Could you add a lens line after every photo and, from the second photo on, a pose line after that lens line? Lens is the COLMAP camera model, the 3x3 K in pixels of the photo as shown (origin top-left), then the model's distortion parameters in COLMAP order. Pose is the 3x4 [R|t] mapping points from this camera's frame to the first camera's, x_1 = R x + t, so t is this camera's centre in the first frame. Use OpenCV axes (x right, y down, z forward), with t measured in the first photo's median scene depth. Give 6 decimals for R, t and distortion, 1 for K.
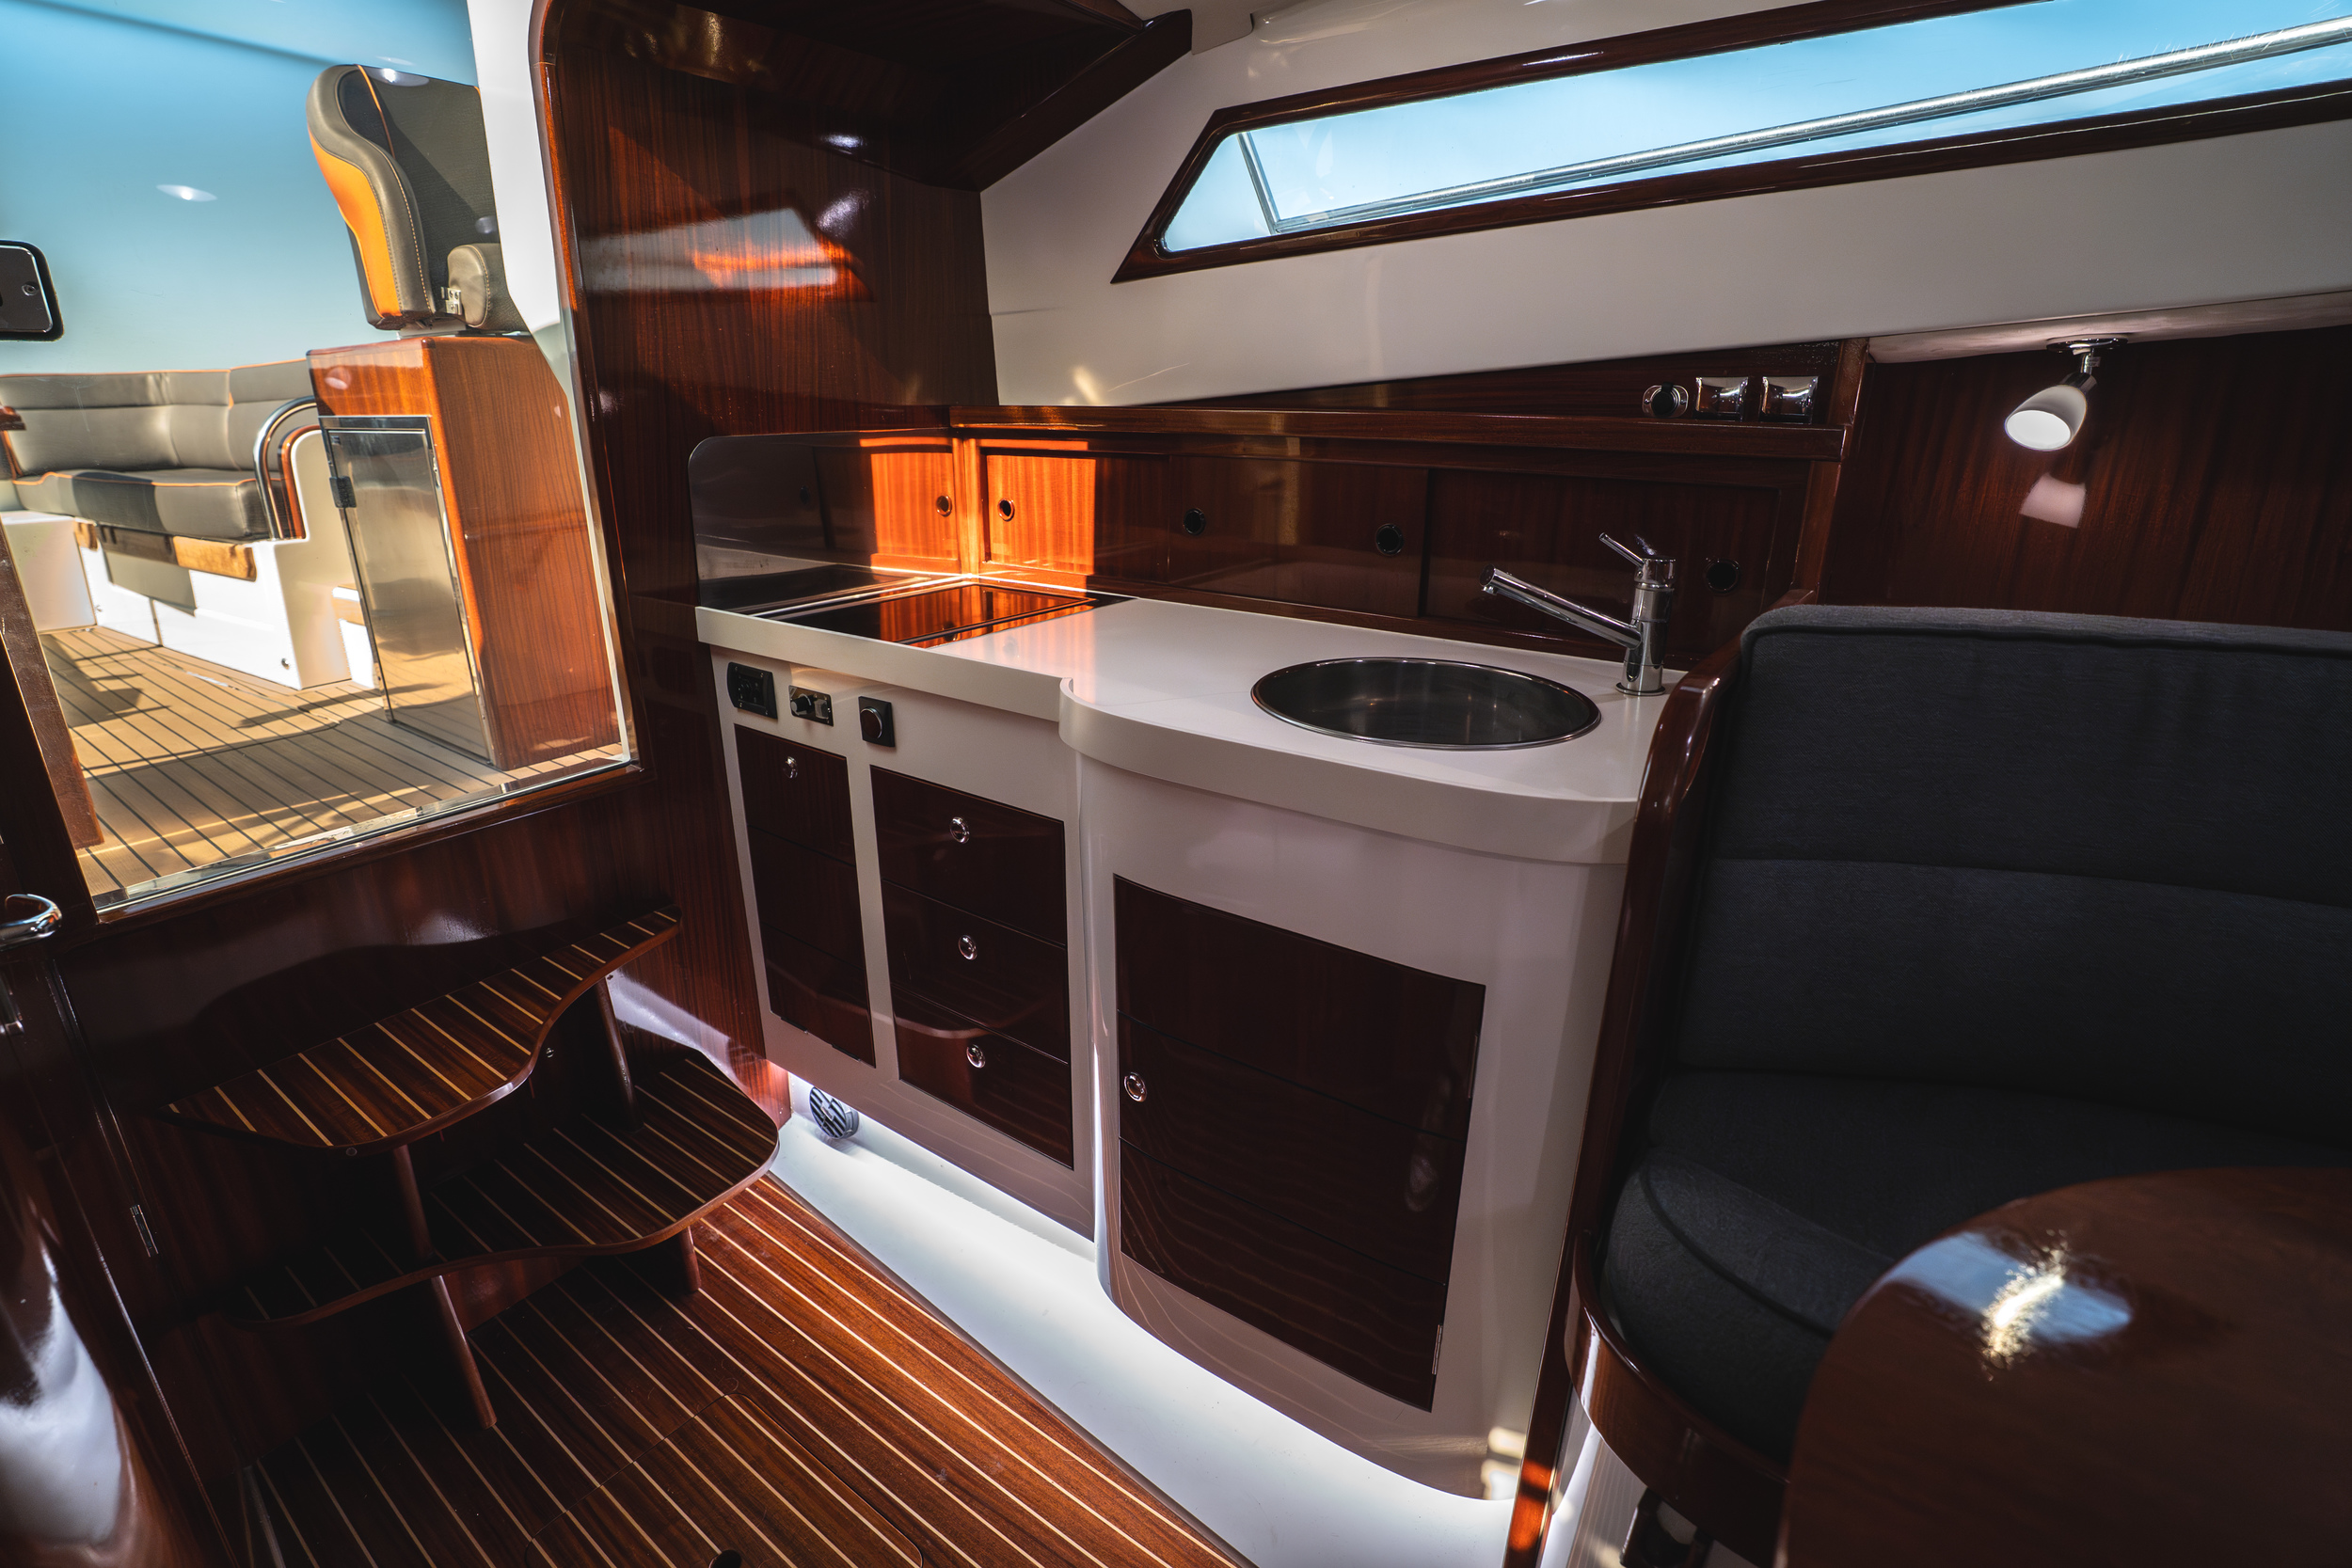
lens RADIAL K [[1076.5, 0, 1176.0], [0, 1076.5, 784.0], [0, 0, 1]] dist [-0.001198, -0.000047]
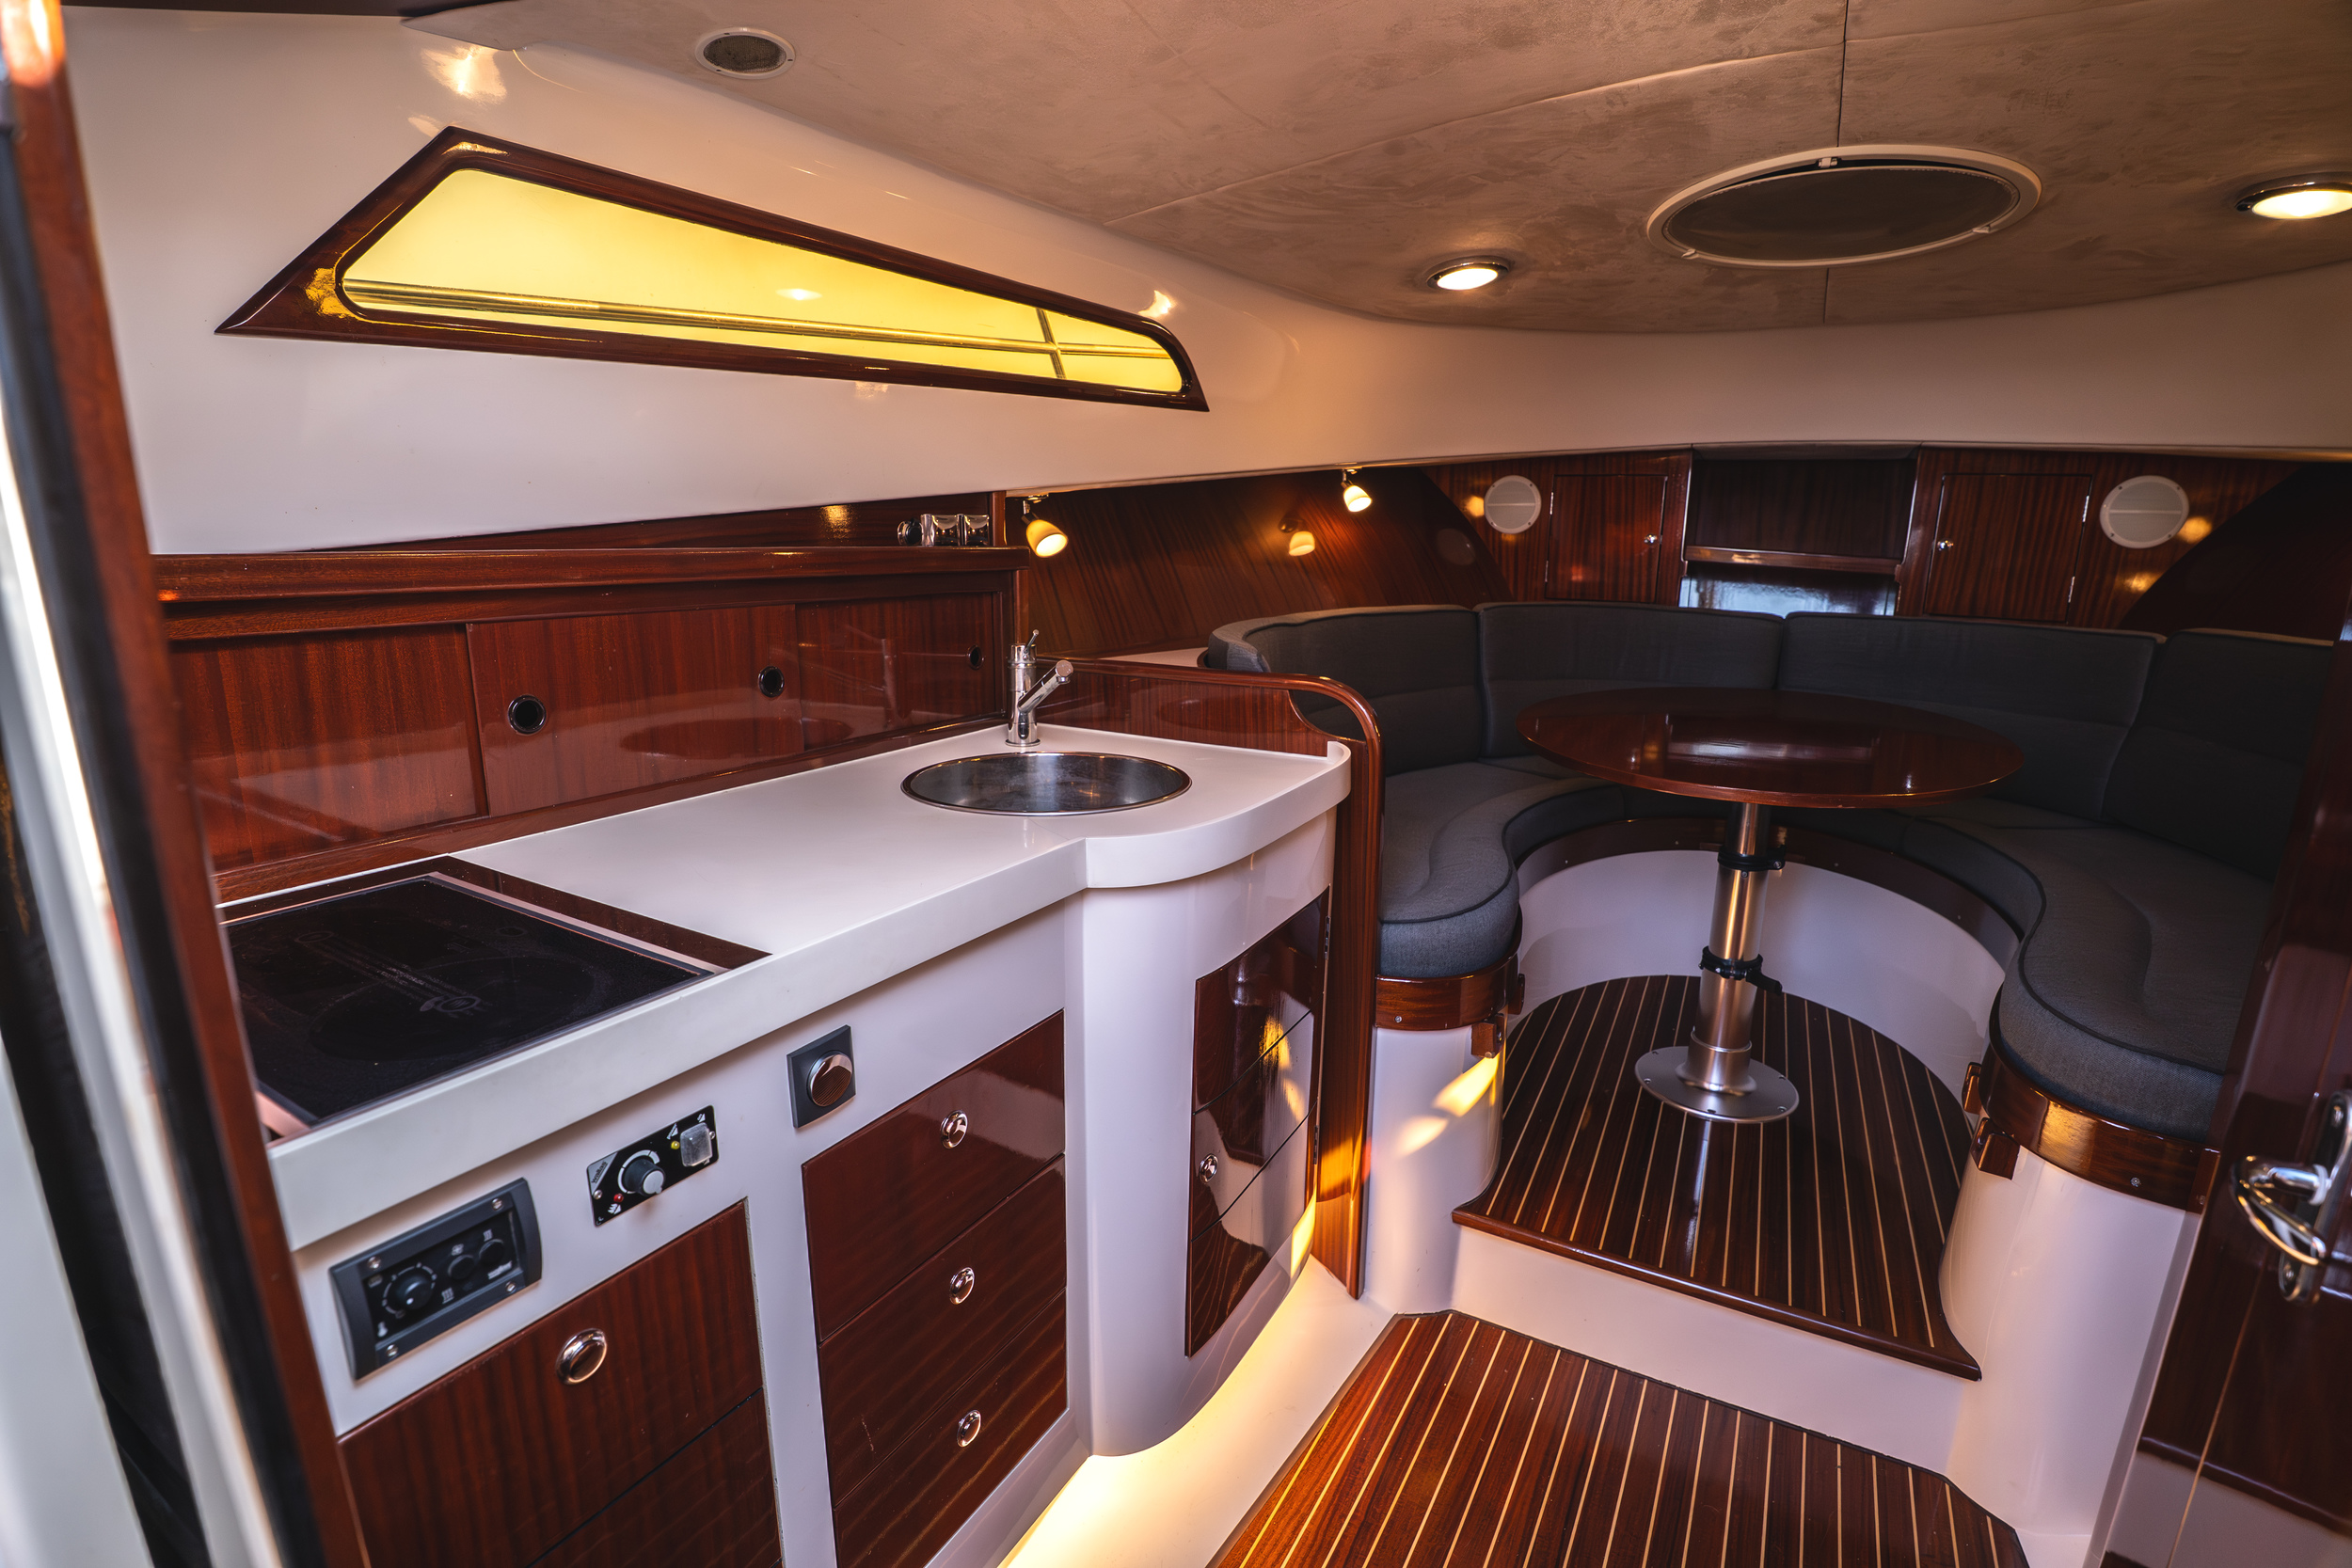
lens RADIAL K [[1076.5, 0, 1176.0], [0, 1076.5, 784.0], [0, 0, 1]] dist [-0.001198, -0.000047]
pose [[-0.062175, -0.245401, 0.967426, -0.769610], [0.325715, 0.911243, 0.252082, -0.271782], [-0.943421, 0.330779, 0.023274, 0.693298]]
